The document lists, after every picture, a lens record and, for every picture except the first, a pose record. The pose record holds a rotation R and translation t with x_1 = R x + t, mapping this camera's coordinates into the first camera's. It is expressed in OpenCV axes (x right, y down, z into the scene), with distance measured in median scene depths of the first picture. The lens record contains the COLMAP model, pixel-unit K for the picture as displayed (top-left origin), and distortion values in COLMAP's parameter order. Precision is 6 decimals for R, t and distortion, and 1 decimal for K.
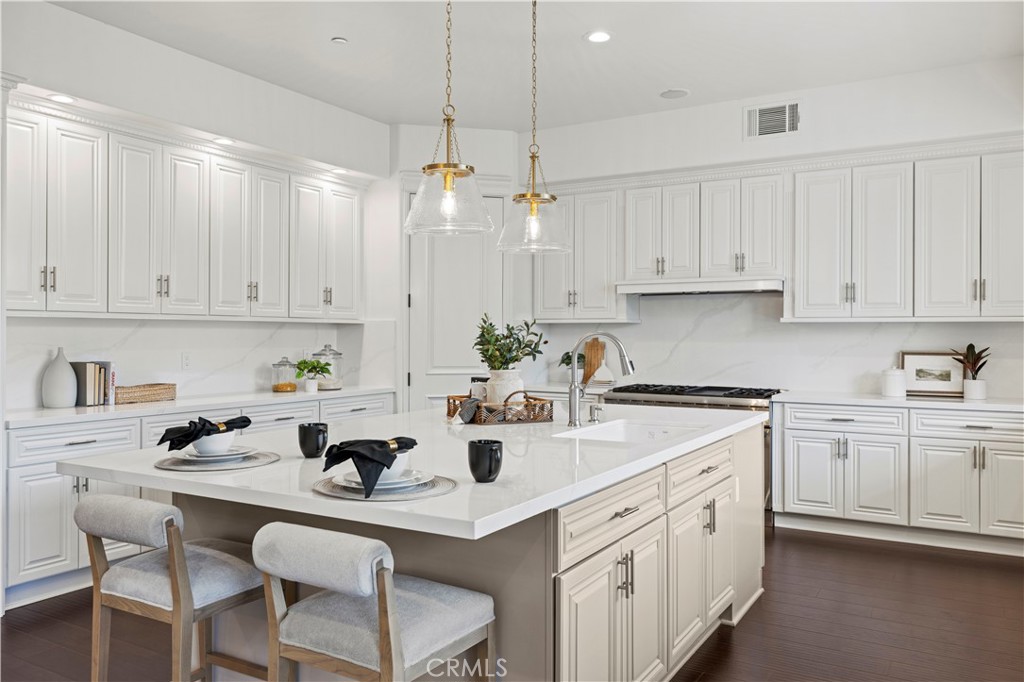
lens RADIAL K [[776.1, 0, 506.2], [0, 776.1, 332.7], [0, 0, 1]] dist [-0.002954, 0.005756]
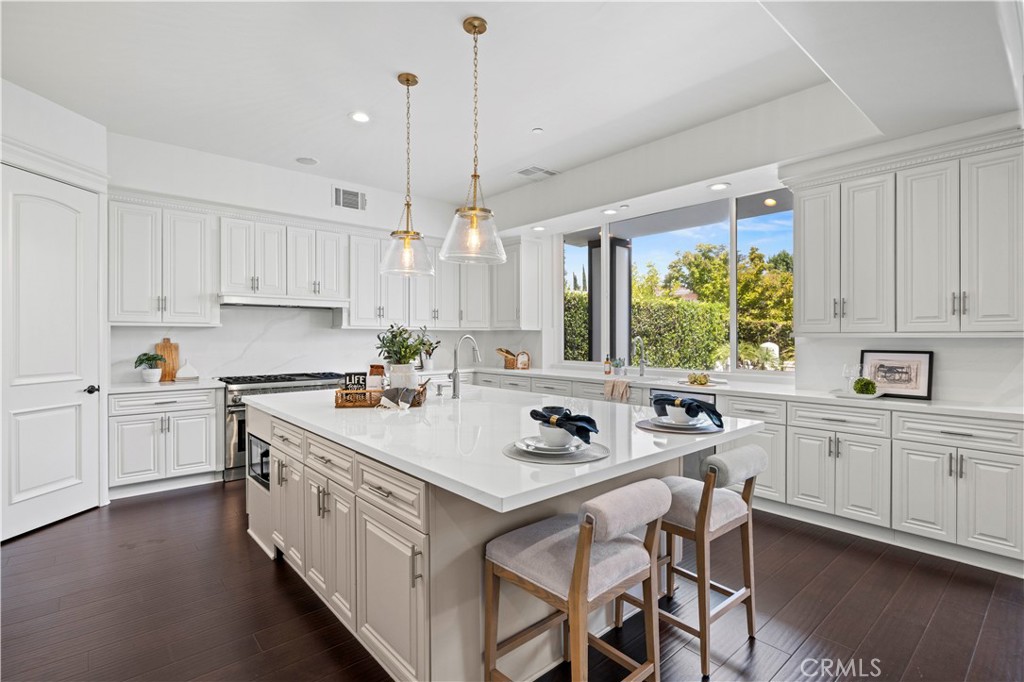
lens RADIAL K [[488.8, 0, 510.1], [0, 488.8, 337.0], [0, 0, 1]] dist [-0.006063, 0.003248]
pose [[0.306557, -0.002310, 0.951850, -0.524535], [-0.000818, 0.999996, 0.002691, 0.000298], [-0.951852, -0.001604, 0.306554, 0.417167]]
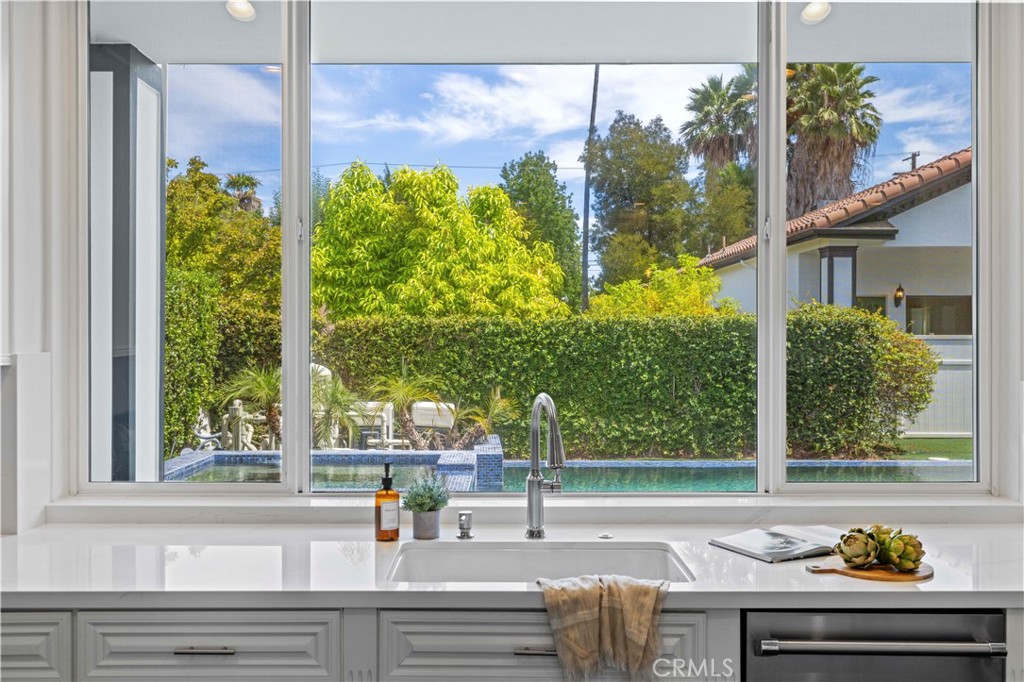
lens RADIAL K [[989.0, 0, 509.3], [0, 989.0, 341.2], [0, 0, 1]] dist [0.004178, 0.000000]
pose [[-0.515416, -0.003296, 0.856934, 0.046205], [-0.000888, 0.999994, 0.003313, -0.029851], [-0.856940, 0.000947, -0.515416, 0.770046]]
